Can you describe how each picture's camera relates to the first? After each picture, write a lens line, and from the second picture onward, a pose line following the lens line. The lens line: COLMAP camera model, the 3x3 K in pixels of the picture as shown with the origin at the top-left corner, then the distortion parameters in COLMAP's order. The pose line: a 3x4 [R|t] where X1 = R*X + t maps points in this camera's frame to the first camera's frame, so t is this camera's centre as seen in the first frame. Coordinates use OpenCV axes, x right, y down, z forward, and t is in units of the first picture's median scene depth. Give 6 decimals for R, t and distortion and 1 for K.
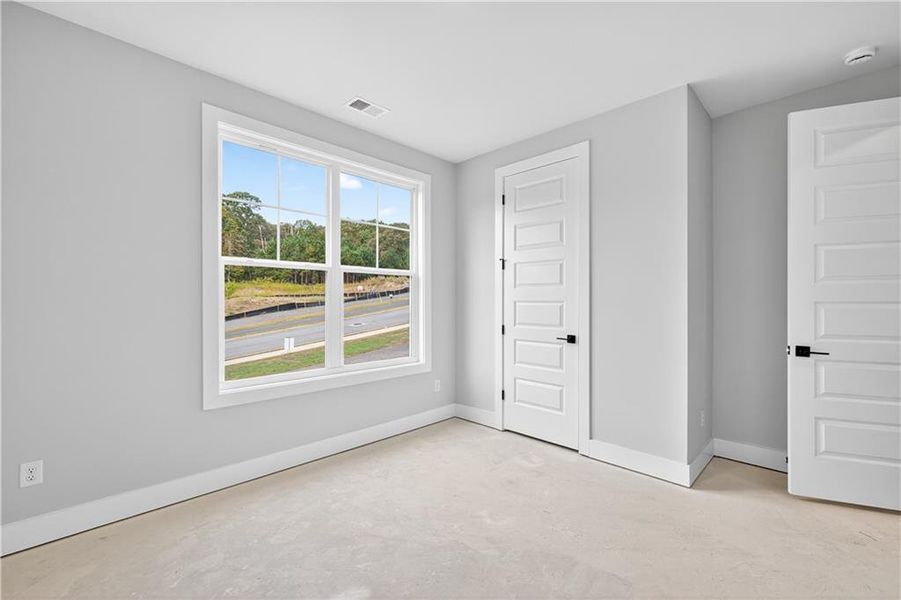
lens RADIAL K [[376.4, 0, 450.5], [0, 376.4, 300.0], [0, 0, 1]] dist [0.003060, -0.000186]
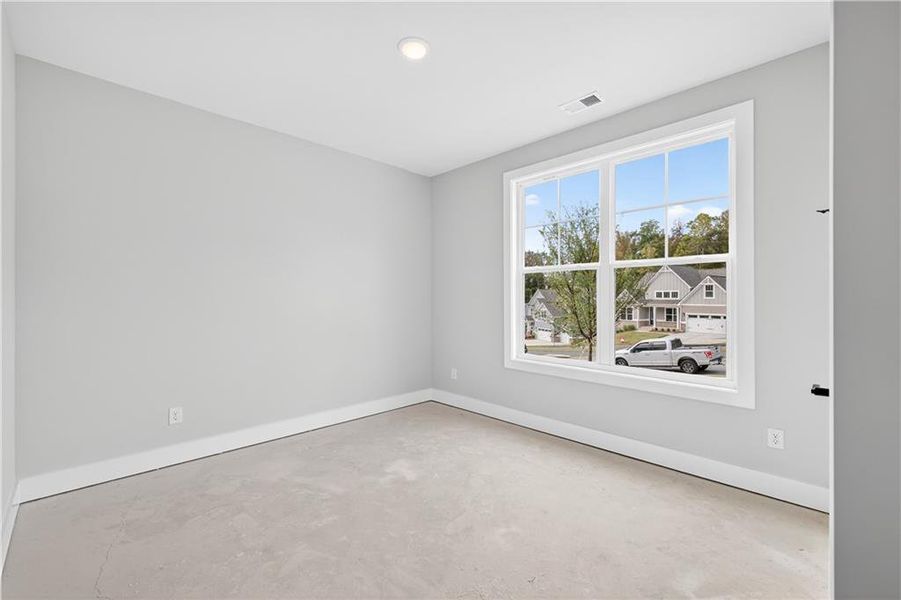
lens RADIAL K [[376.4, 0, 450.5], [0, 376.4, 300.0], [0, 0, 1]] dist [0.003060, -0.000186]
pose [[0.007218, -0.001750, -0.999972, 0.848859], [-0.003265, 0.999993, -0.001774, 0.012996], [0.999969, 0.003277, 0.007213, 0.709344]]
